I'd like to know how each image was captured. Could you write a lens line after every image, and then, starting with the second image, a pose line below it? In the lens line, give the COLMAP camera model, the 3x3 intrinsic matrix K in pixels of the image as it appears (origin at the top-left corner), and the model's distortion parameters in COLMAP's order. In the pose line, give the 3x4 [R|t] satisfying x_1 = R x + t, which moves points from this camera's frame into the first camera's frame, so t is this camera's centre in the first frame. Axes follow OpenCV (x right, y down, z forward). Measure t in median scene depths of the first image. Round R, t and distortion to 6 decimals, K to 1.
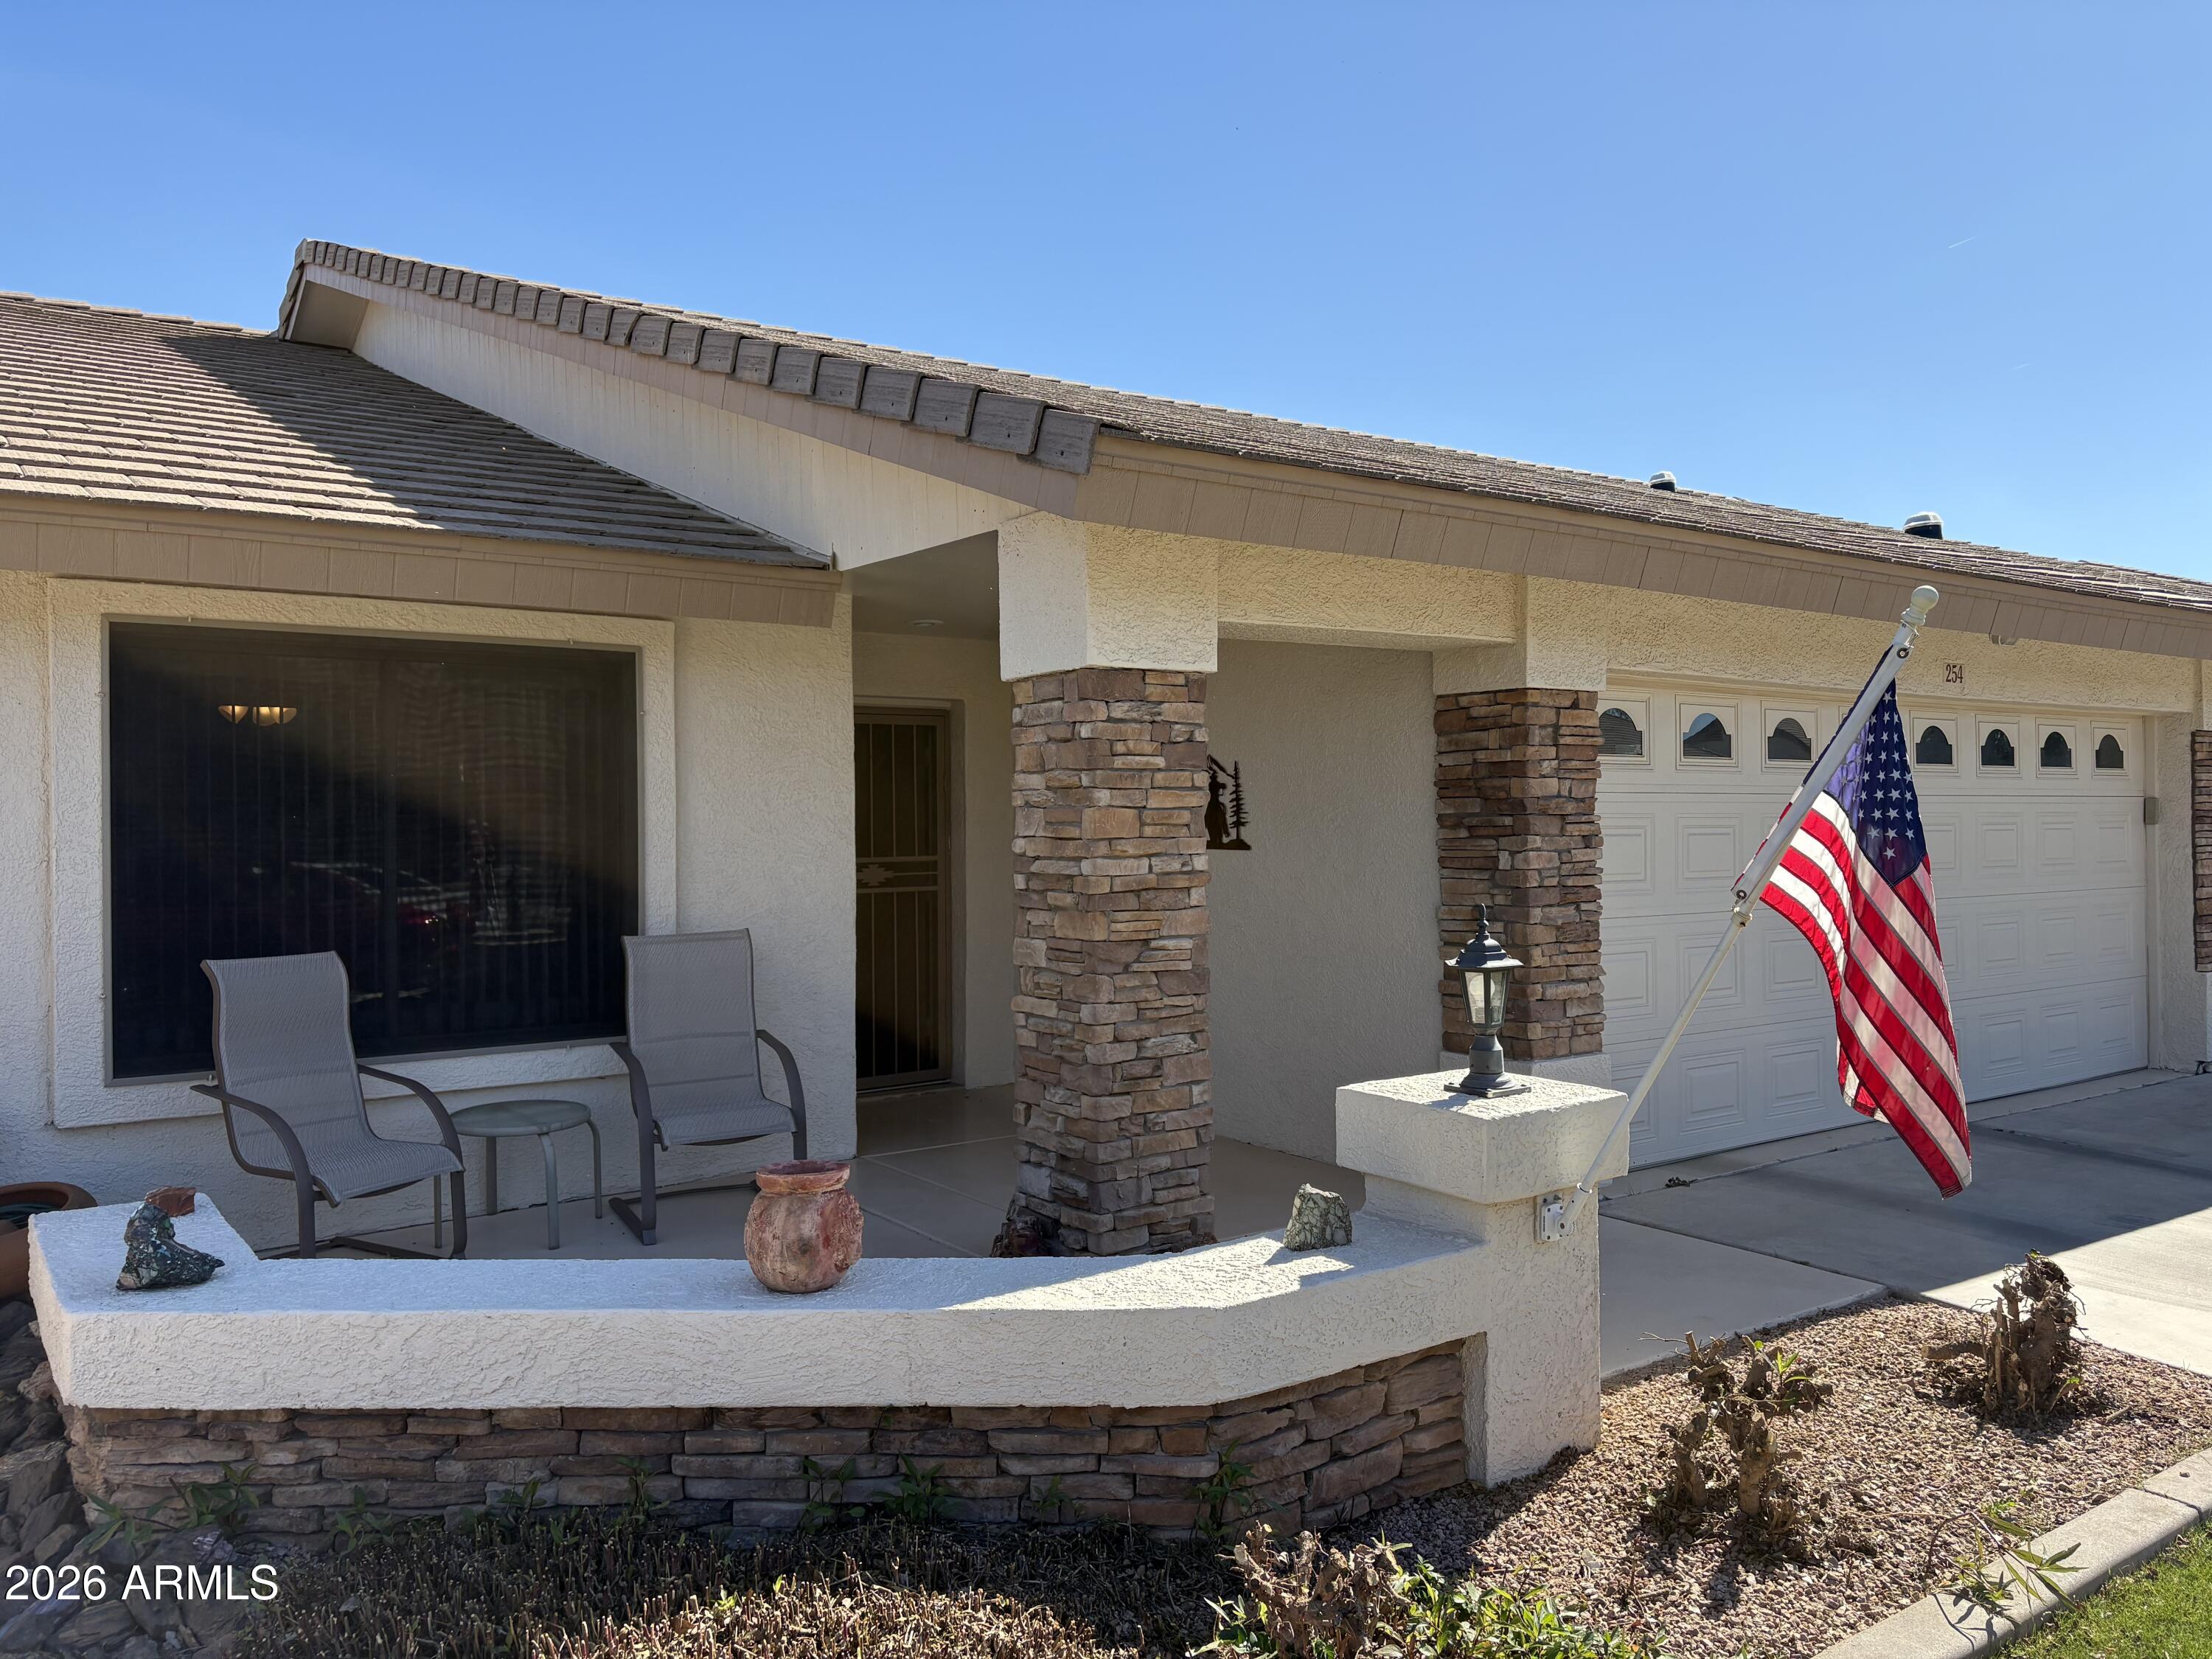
lens RADIAL K [[1663.9, 0, 1107.7], [0, 1663.9, 824.8], [0, 0, 1]] dist [0.012312, 0.003013]
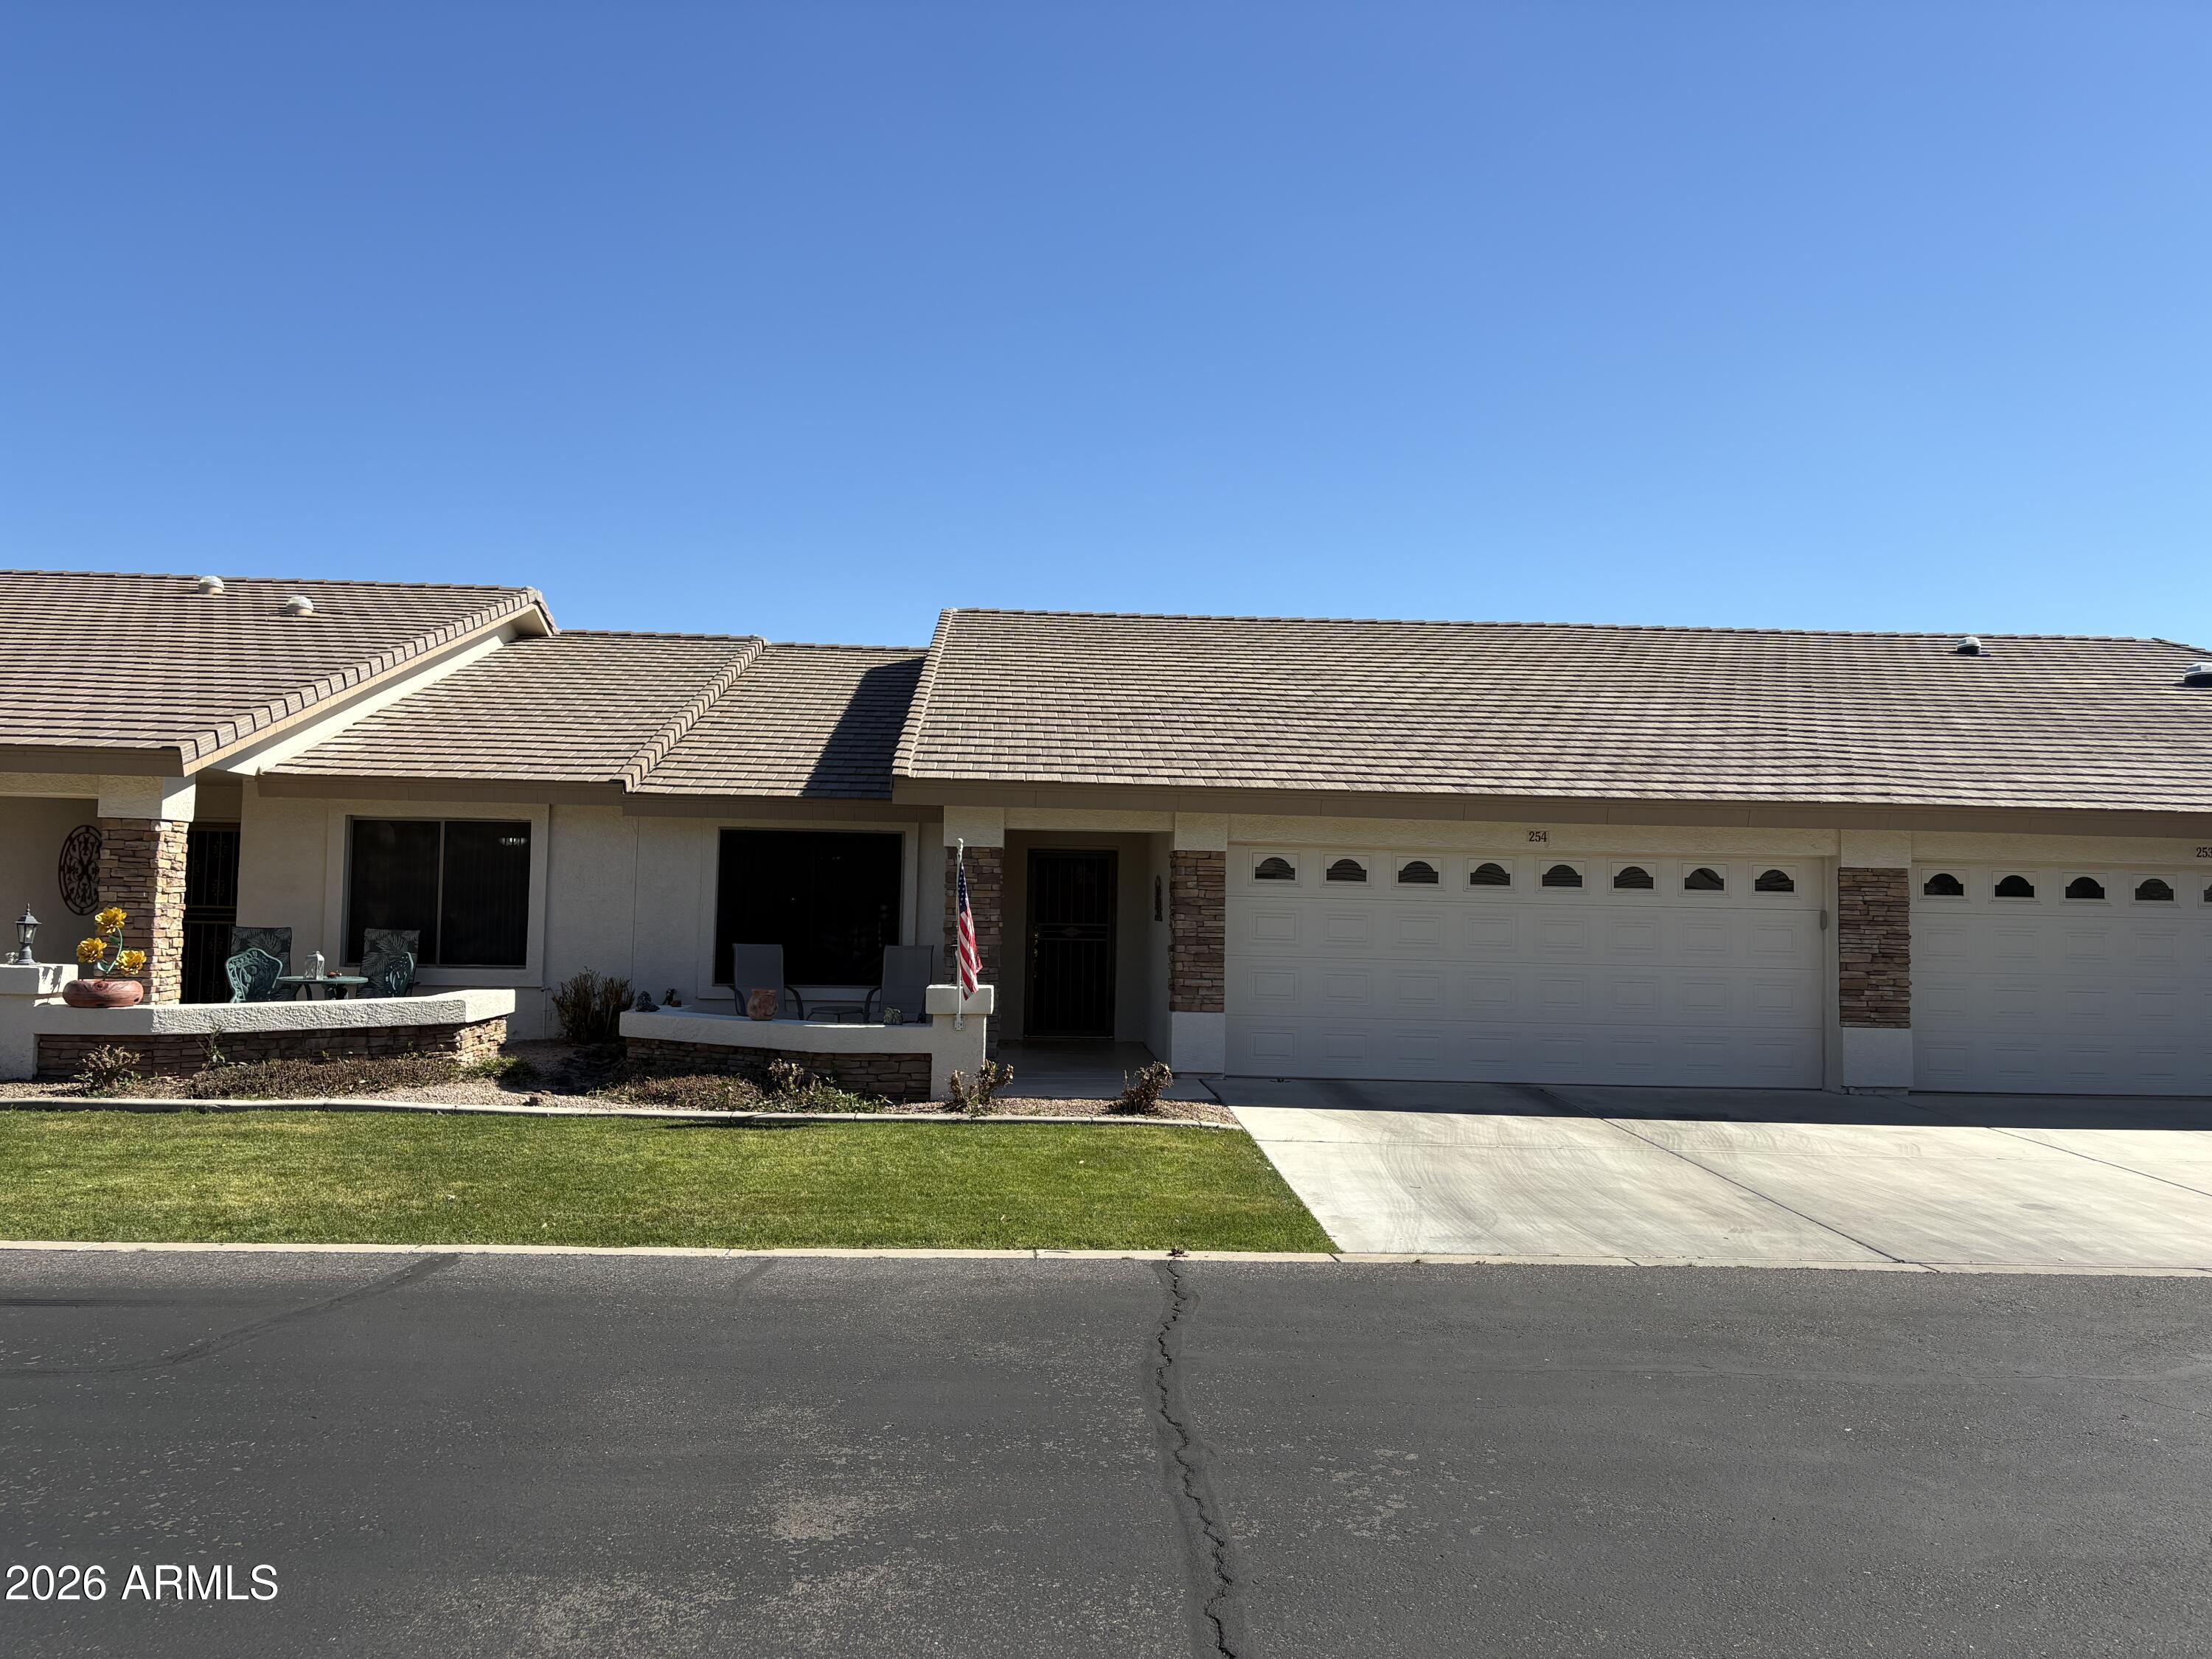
lens RADIAL K [[1663.9, 0, 1104.3], [0, 1663.9, 829.7], [0, 0, 1]] dist [0.012312, 0.003013]
pose [[0.843414, -0.000457, -0.537263, 1.380626], [-0.030185, 0.998380, -0.048235, 0.004230], [0.536415, 0.056899, 0.842034, -0.982664]]
